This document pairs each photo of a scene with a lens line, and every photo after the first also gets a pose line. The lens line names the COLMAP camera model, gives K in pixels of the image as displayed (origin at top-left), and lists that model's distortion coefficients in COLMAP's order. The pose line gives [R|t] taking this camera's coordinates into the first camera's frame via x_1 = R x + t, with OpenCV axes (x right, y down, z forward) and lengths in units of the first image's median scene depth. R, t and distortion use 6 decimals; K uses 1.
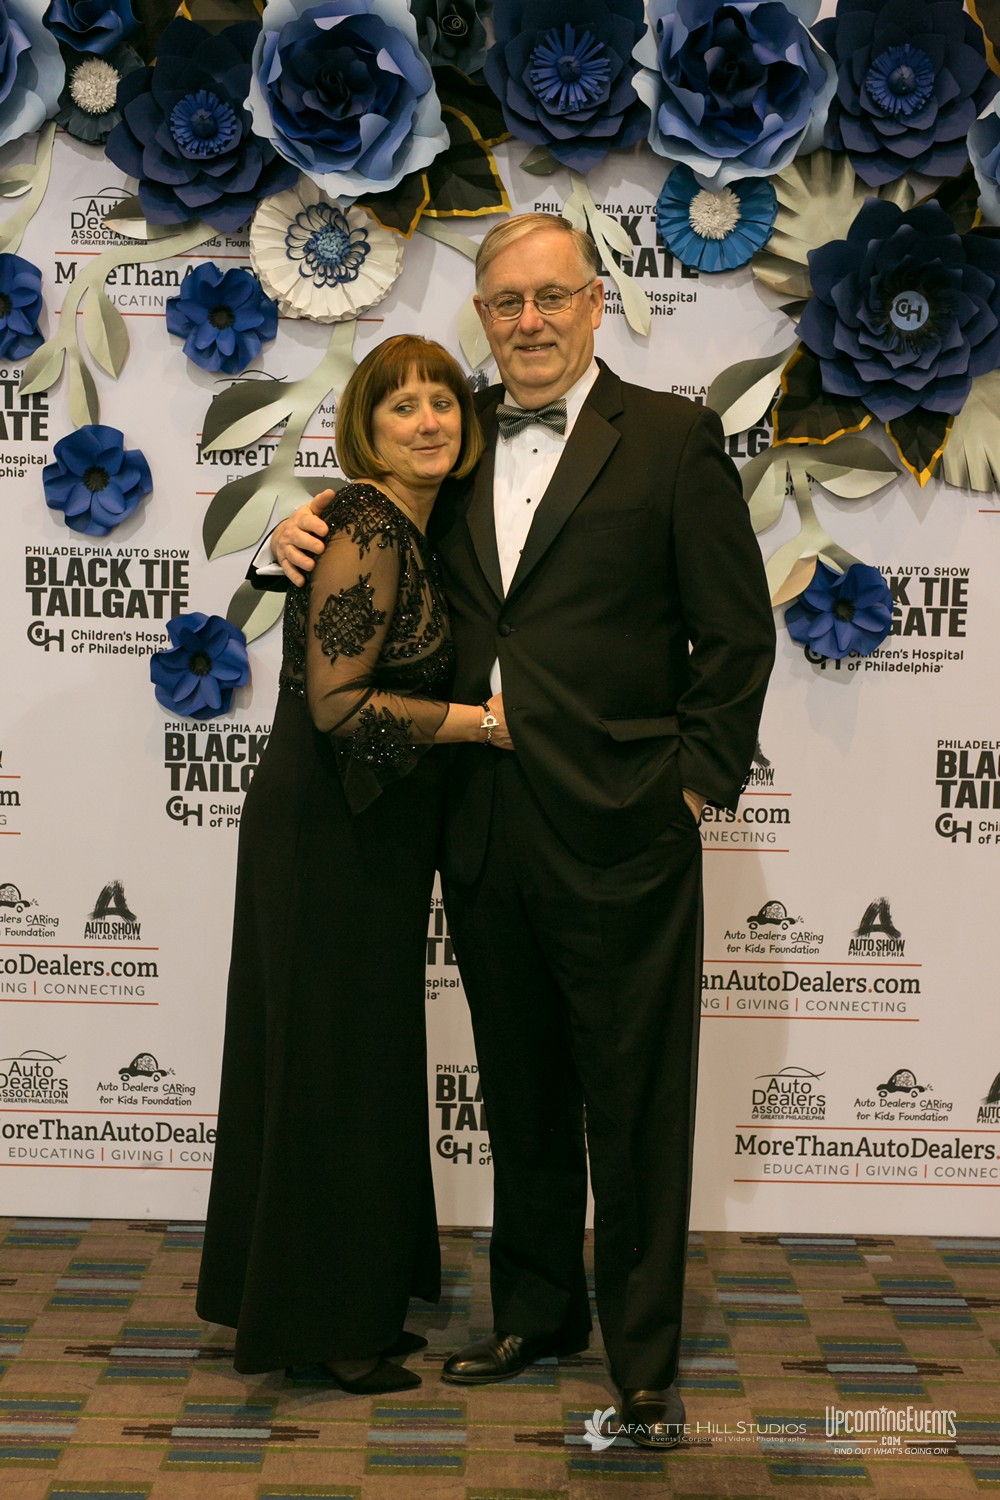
lens RADIAL K [[2122.8, 0, 492.9], [0, 2122.8, 754.7], [0, 0, 1]] dist [0.006353, 0.071818]
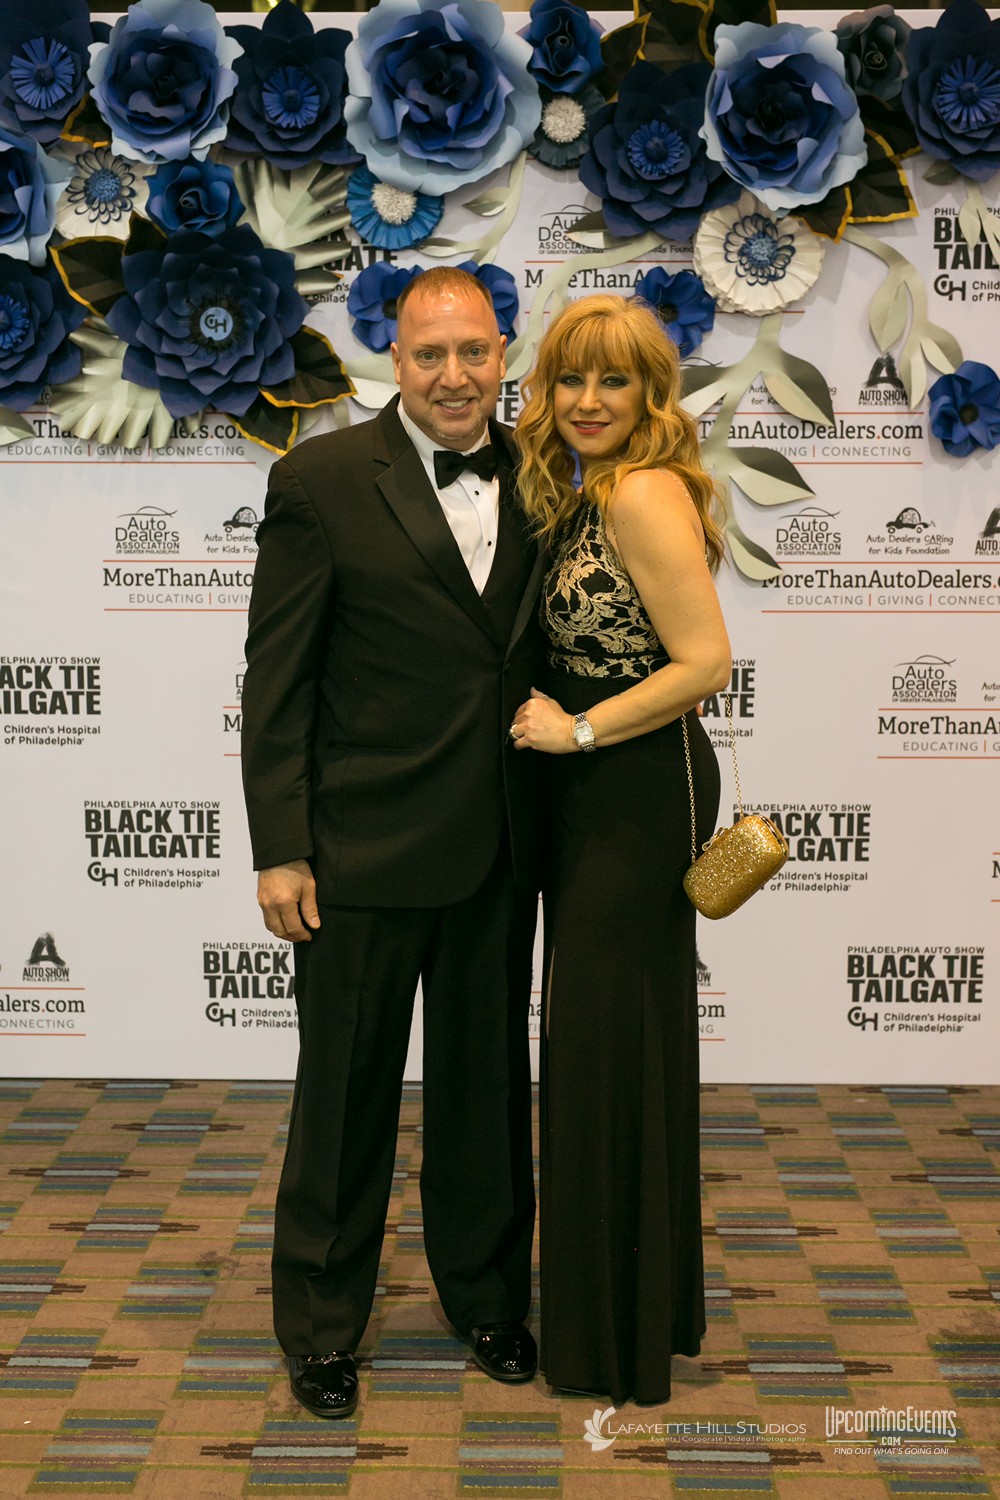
lens RADIAL K [[2122.8, 0, 492.9], [0, 2122.8, 754.7], [0, 0, 1]] dist [0.006353, 0.071818]
pose [[0.999543, -0.019558, -0.023063, -0.203306], [0.019996, 0.999622, 0.018882, 0.014613], [0.022685, -0.019334, 0.999556, -0.184136]]
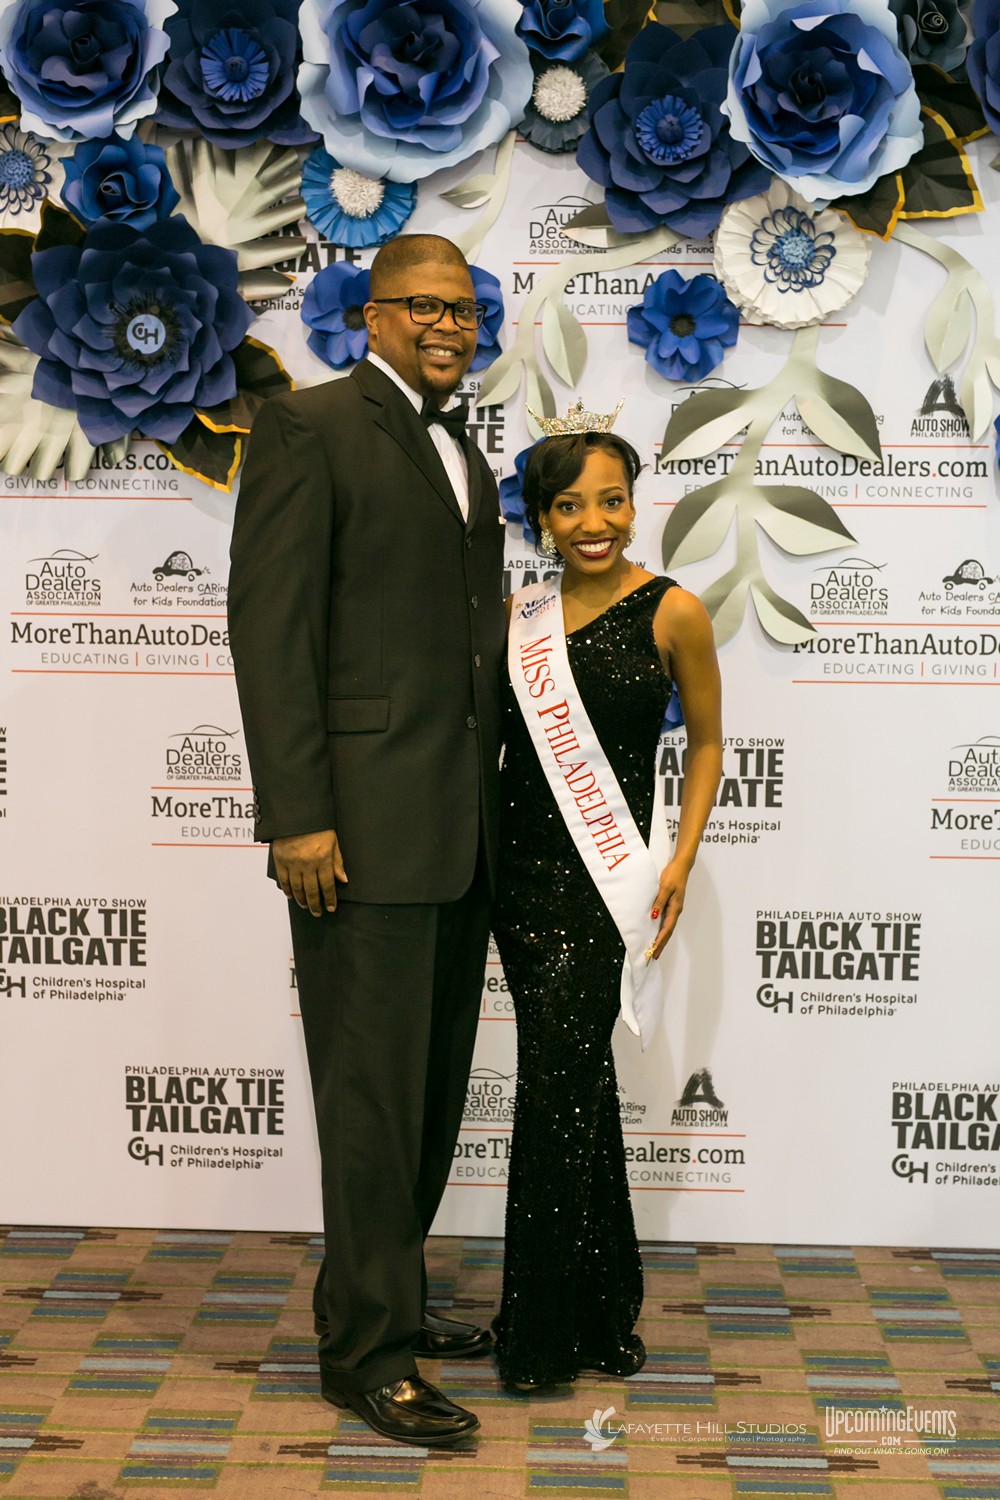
lens RADIAL K [[2122.8, 0, 492.9], [0, 2122.8, 754.7], [0, 0, 1]] dist [0.006353, 0.071818]
pose [[0.999095, -0.008945, -0.041575, -0.177457], [0.008850, 0.999958, -0.002457, -0.004895], [0.041595, 0.002087, 0.999132, 0.012014]]
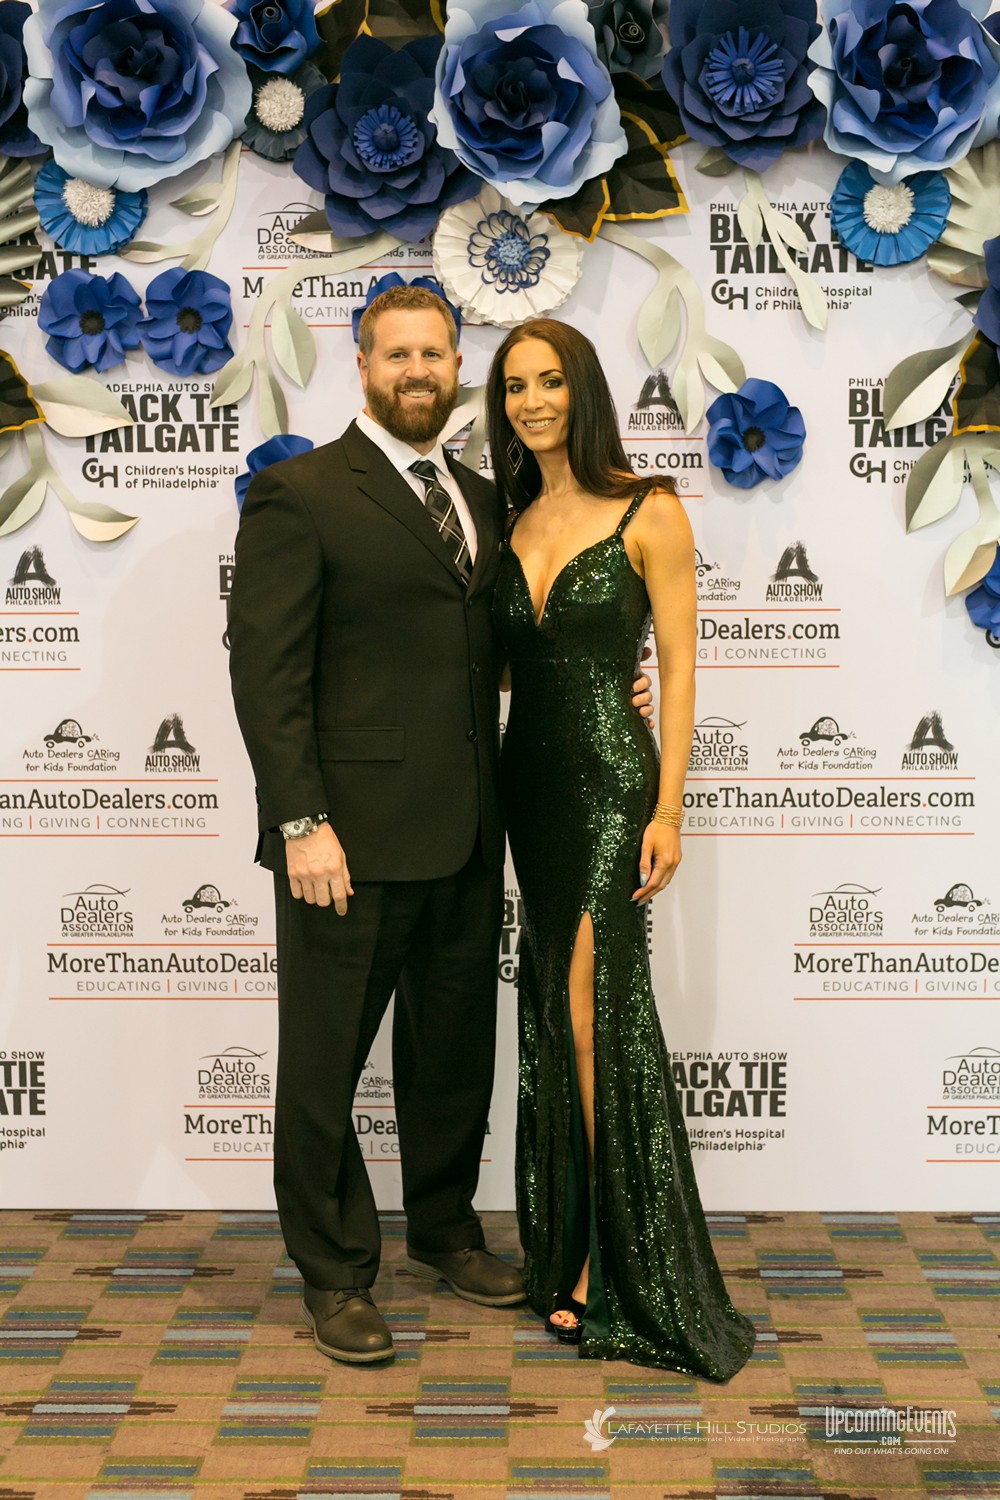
lens RADIAL K [[2122.8, 0, 492.9], [0, 2122.8, 754.7], [0, 0, 1]] dist [0.006353, 0.071818]
pose [[0.999230, -0.025894, -0.029468, -0.061460], [0.025754, 0.999655, -0.005125, 0.007105], [0.029591, 0.004362, 0.999553, -0.020820]]
